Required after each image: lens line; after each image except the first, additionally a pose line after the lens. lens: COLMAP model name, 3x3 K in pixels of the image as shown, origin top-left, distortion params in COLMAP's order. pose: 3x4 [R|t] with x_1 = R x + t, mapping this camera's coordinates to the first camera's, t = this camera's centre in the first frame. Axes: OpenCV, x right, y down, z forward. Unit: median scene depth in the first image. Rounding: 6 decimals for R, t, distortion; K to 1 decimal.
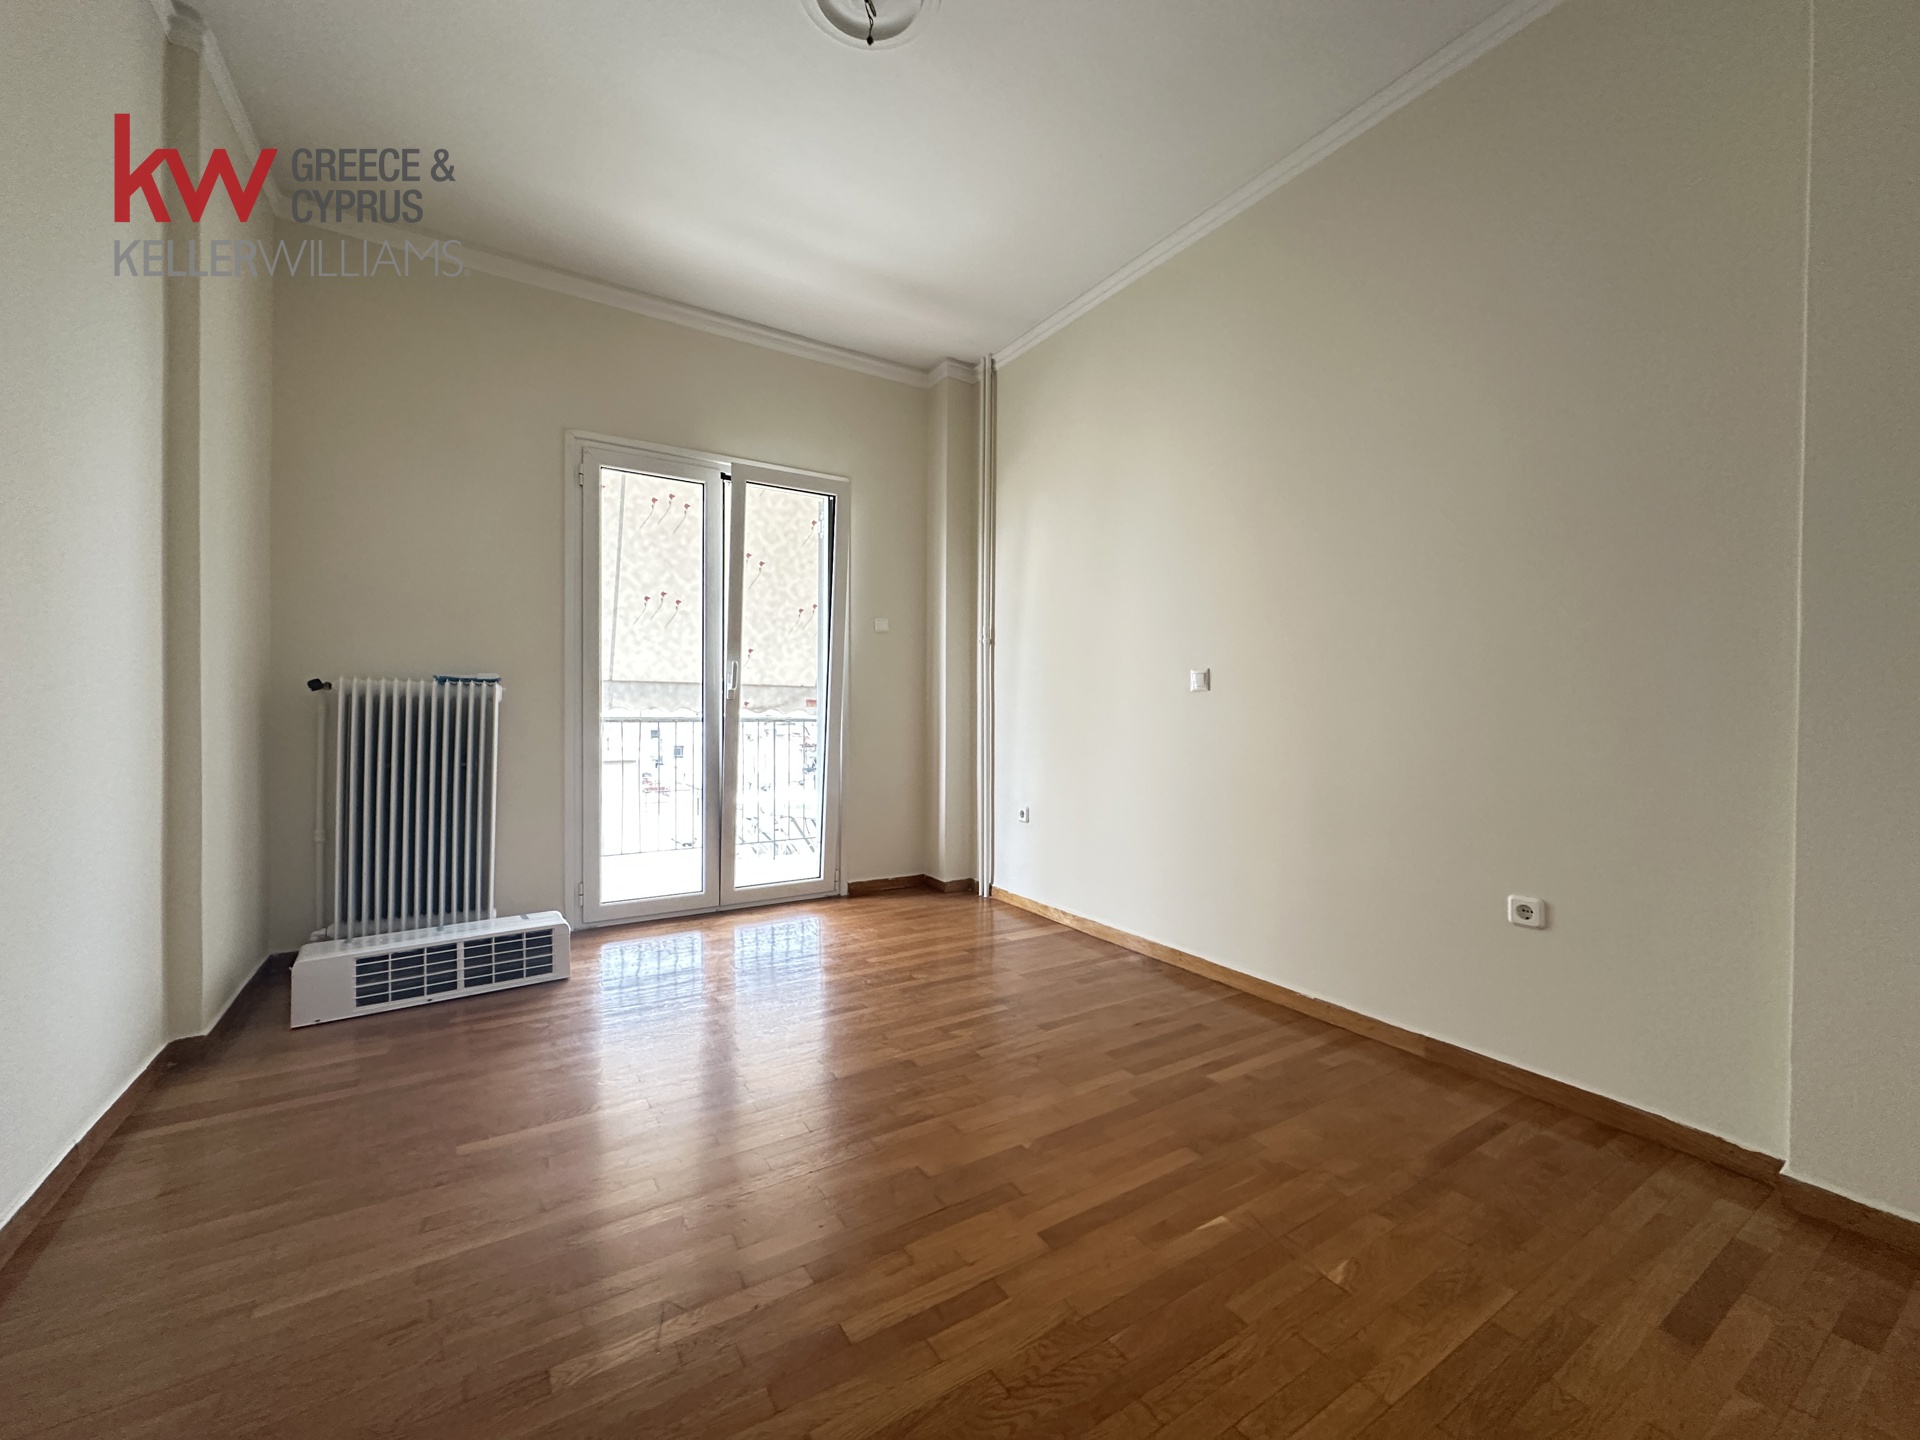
lens RADIAL K [[763.6, 0, 958.5], [0, 763.6, 719.2], [0, 0, 1]] dist [-0.001294, -0.000187]
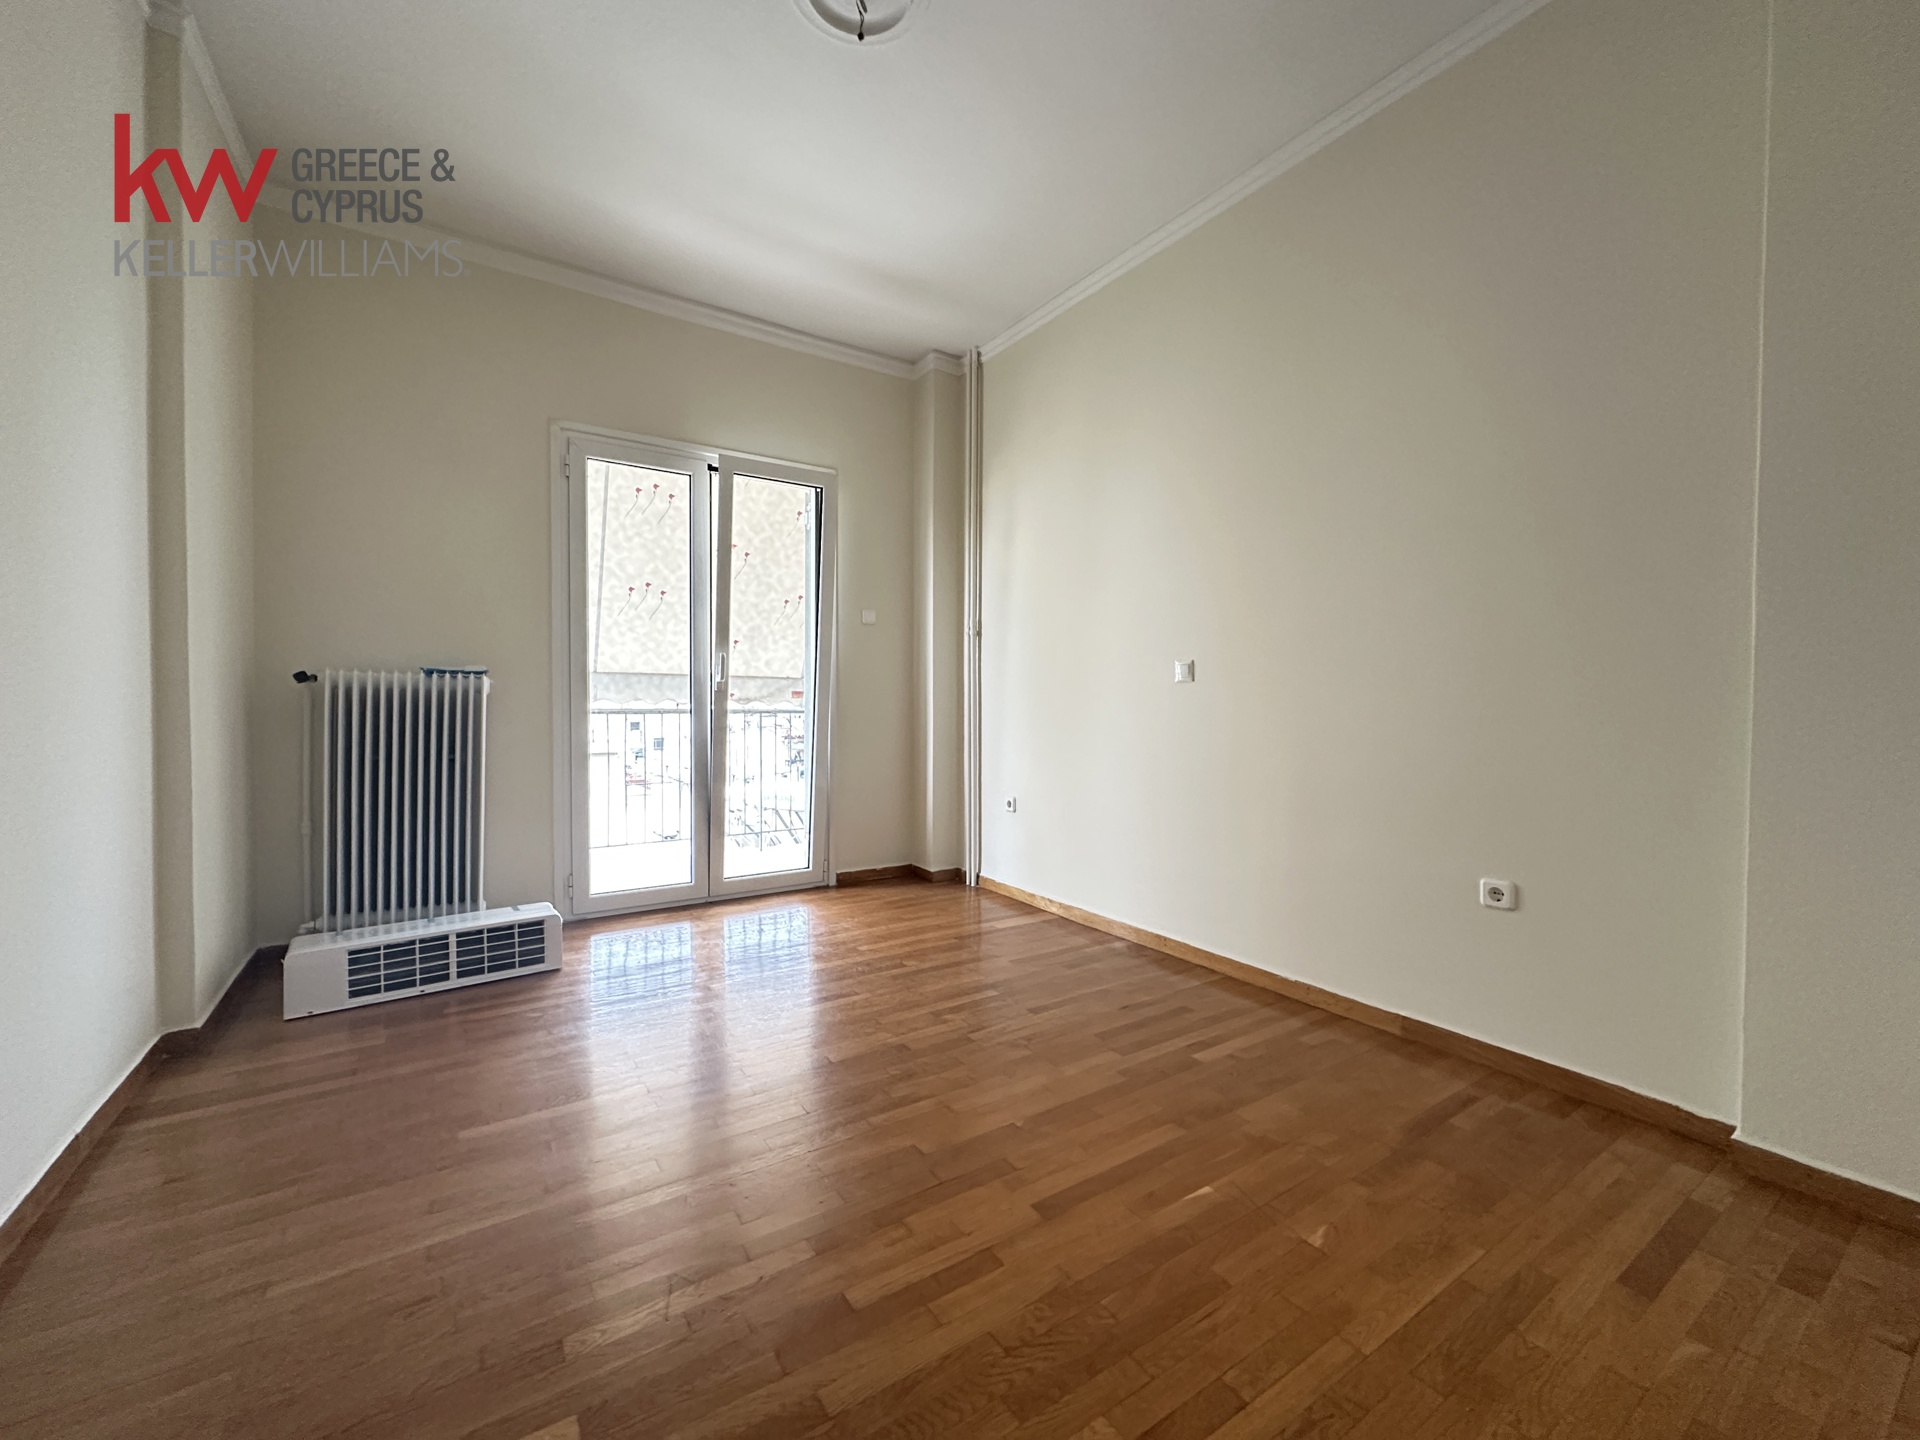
lens RADIAL K [[765.9, 0, 958.0], [0, 765.9, 718.5], [0, 0, 1]] dist [-0.002216, 0.000267]
pose [[0.999763, -0.002532, 0.021605, -0.009824], [0.002299, 0.999939, 0.010804, 0.000248], [-0.021631, -0.010752, 0.999708, -0.018693]]
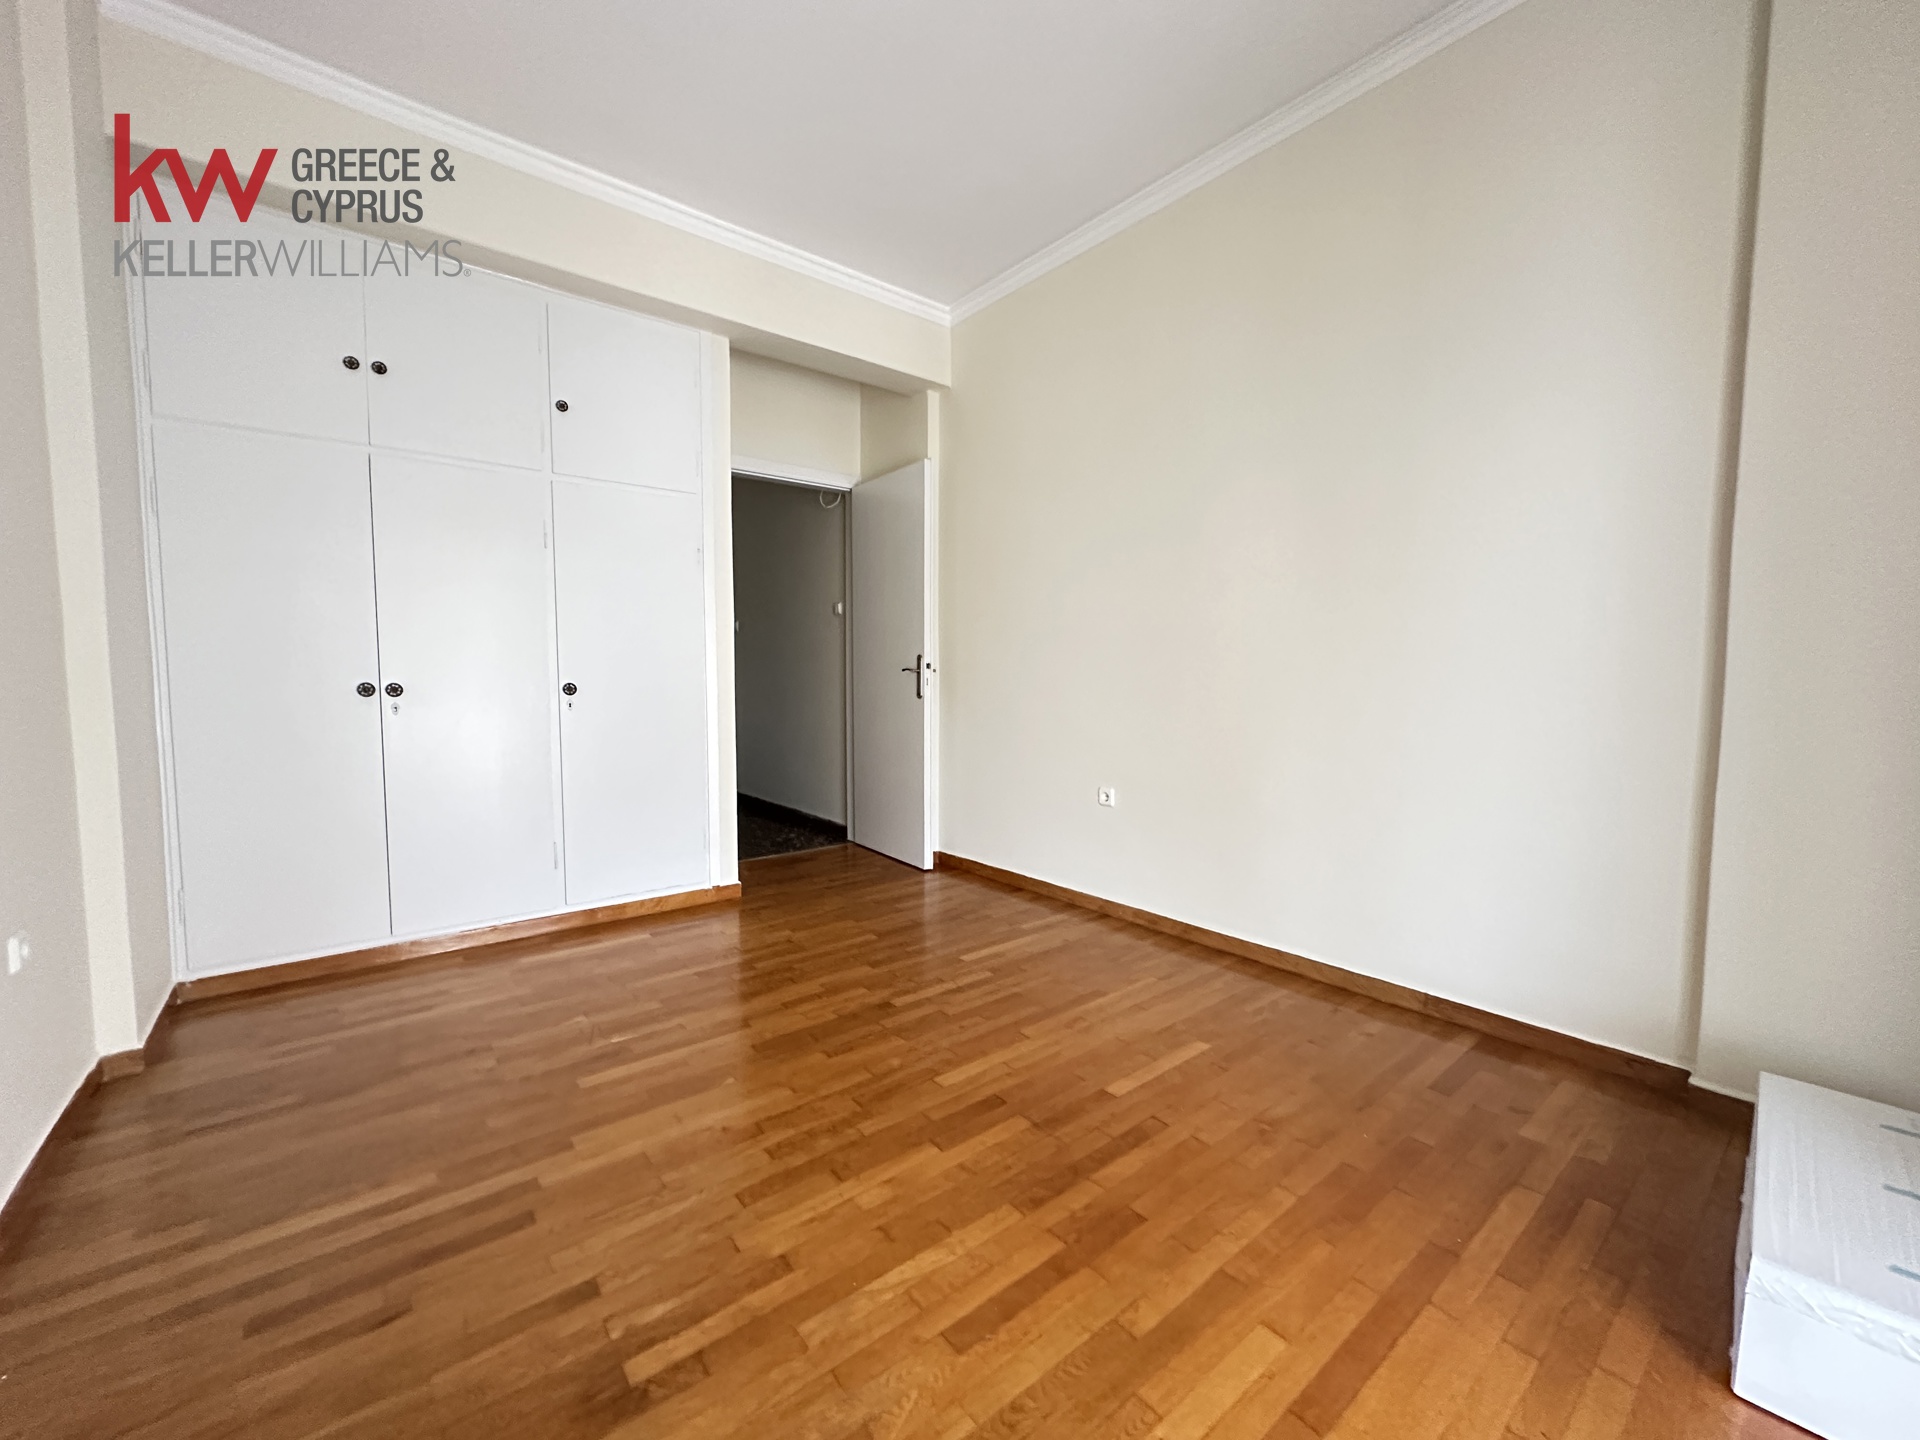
lens RADIAL K [[765.9, 0, 958.0], [0, 765.9, 718.5], [0, 0, 1]] dist [-0.002216, 0.000267]
pose [[-0.993256, -0.001464, -0.115933, -0.081001], [-0.009710, 0.997458, 0.070597, -0.035893], [0.115535, 0.071247, -0.990745, 1.525085]]
